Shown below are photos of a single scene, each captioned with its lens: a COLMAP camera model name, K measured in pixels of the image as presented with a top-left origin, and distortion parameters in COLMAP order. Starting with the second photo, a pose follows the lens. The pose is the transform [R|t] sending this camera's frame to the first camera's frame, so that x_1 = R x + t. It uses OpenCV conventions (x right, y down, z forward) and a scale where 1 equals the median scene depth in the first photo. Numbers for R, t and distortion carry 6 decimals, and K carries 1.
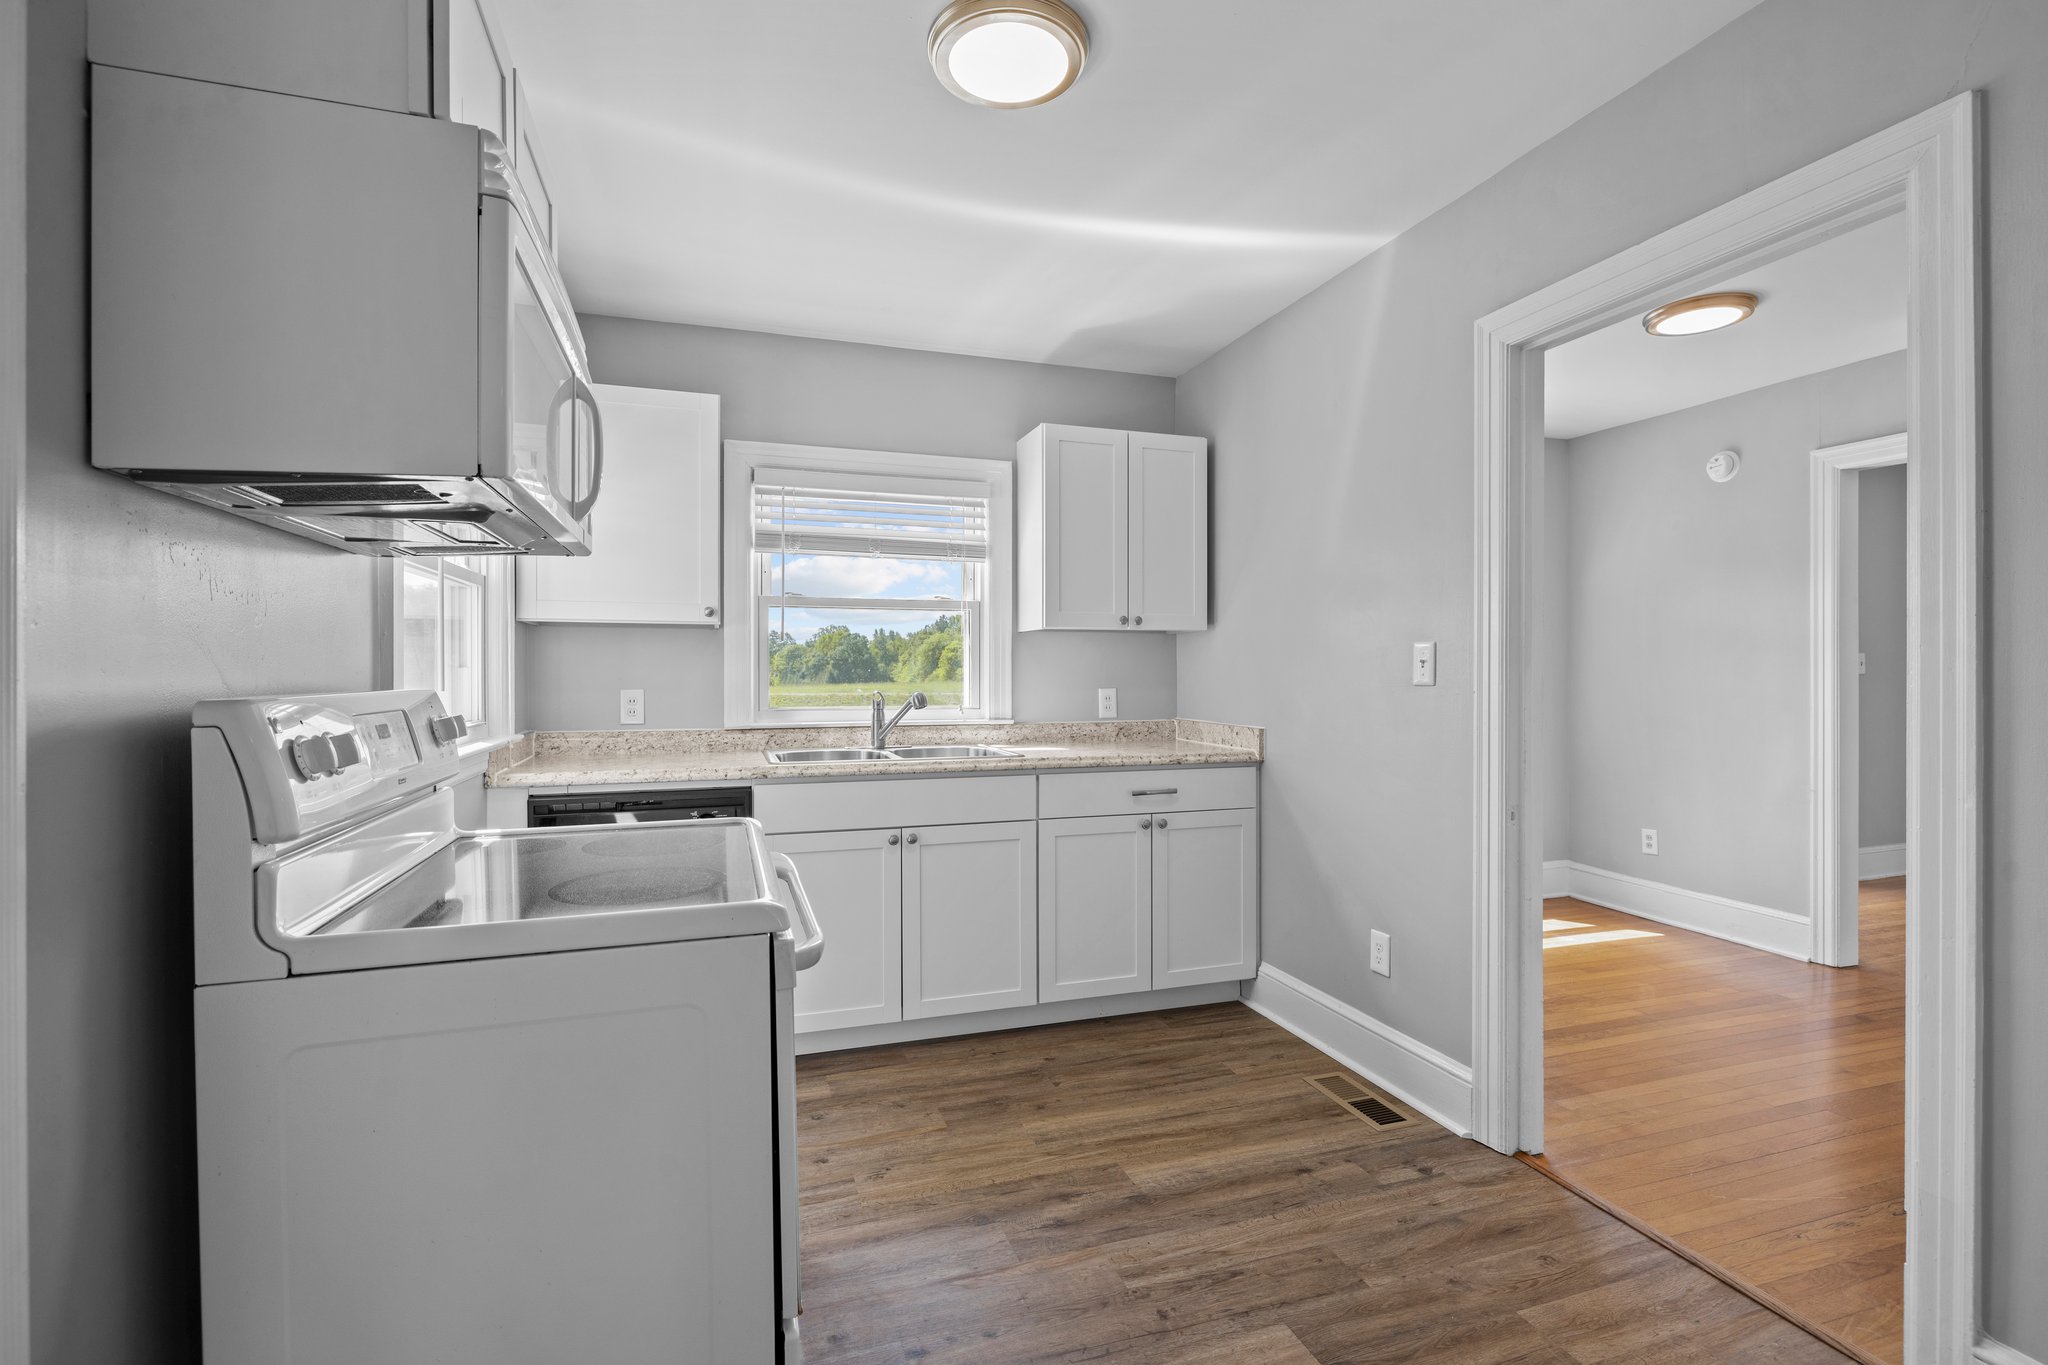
lens RADIAL K [[929.6, 0, 1028.4], [0, 929.6, 685.6], [0, 0, 1]] dist [0.001171, 0.001176]
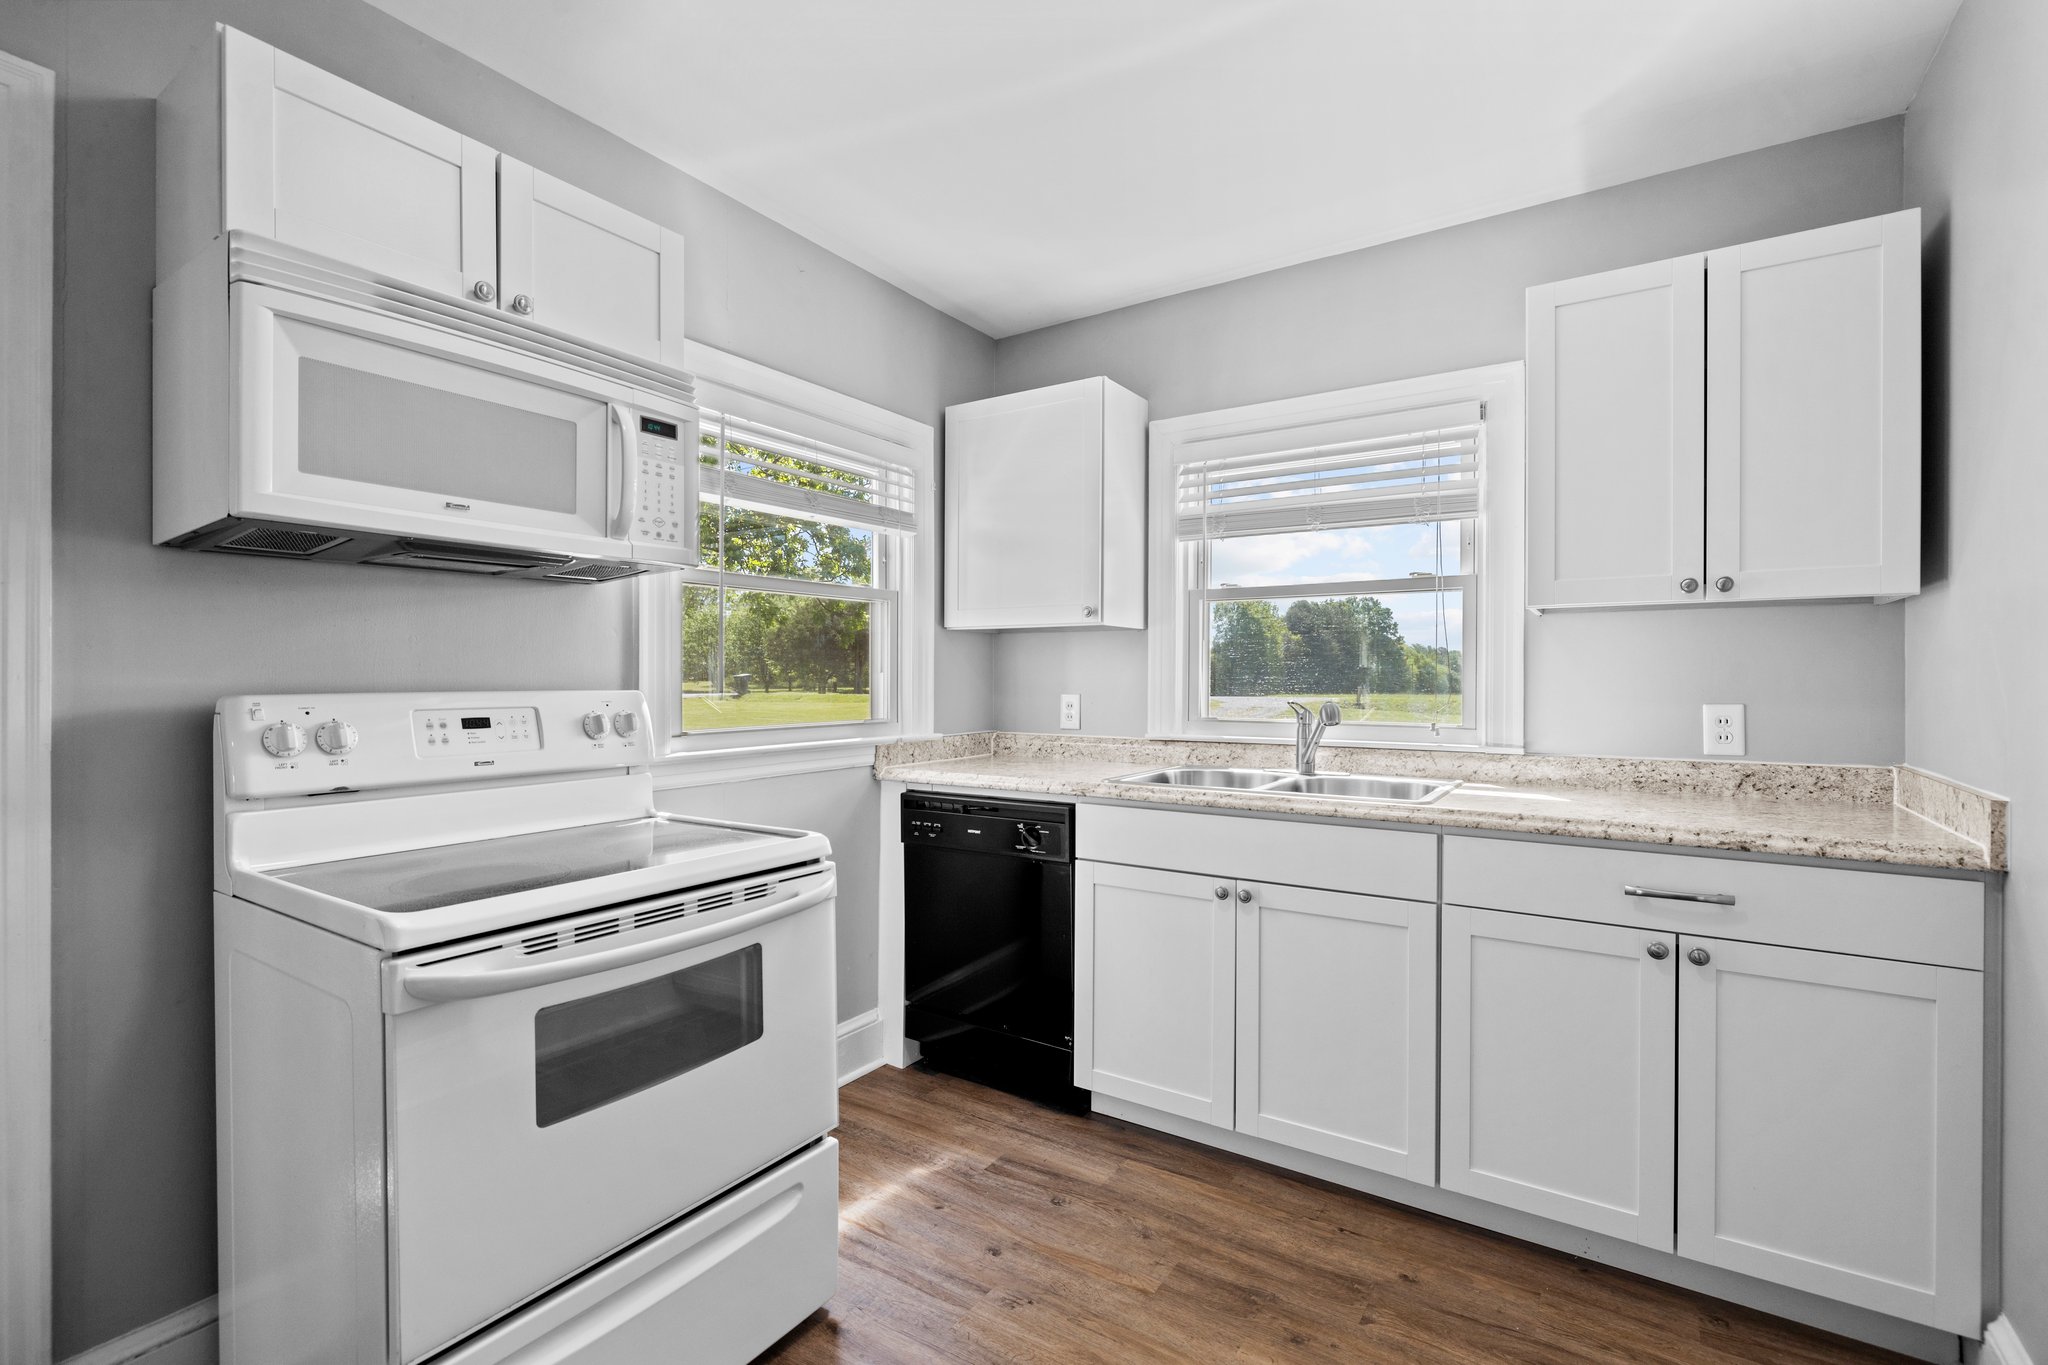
lens RADIAL K [[929.6, 0, 1023.1], [0, 929.6, 683.5], [0, 0, 1]] dist [0.001171, 0.001176]
pose [[0.611787, 0.005745, -0.791002, 0.332346], [-0.011656, 0.999931, -0.001752, -0.004856], [0.790937, 0.010291, 0.611811, 0.355996]]
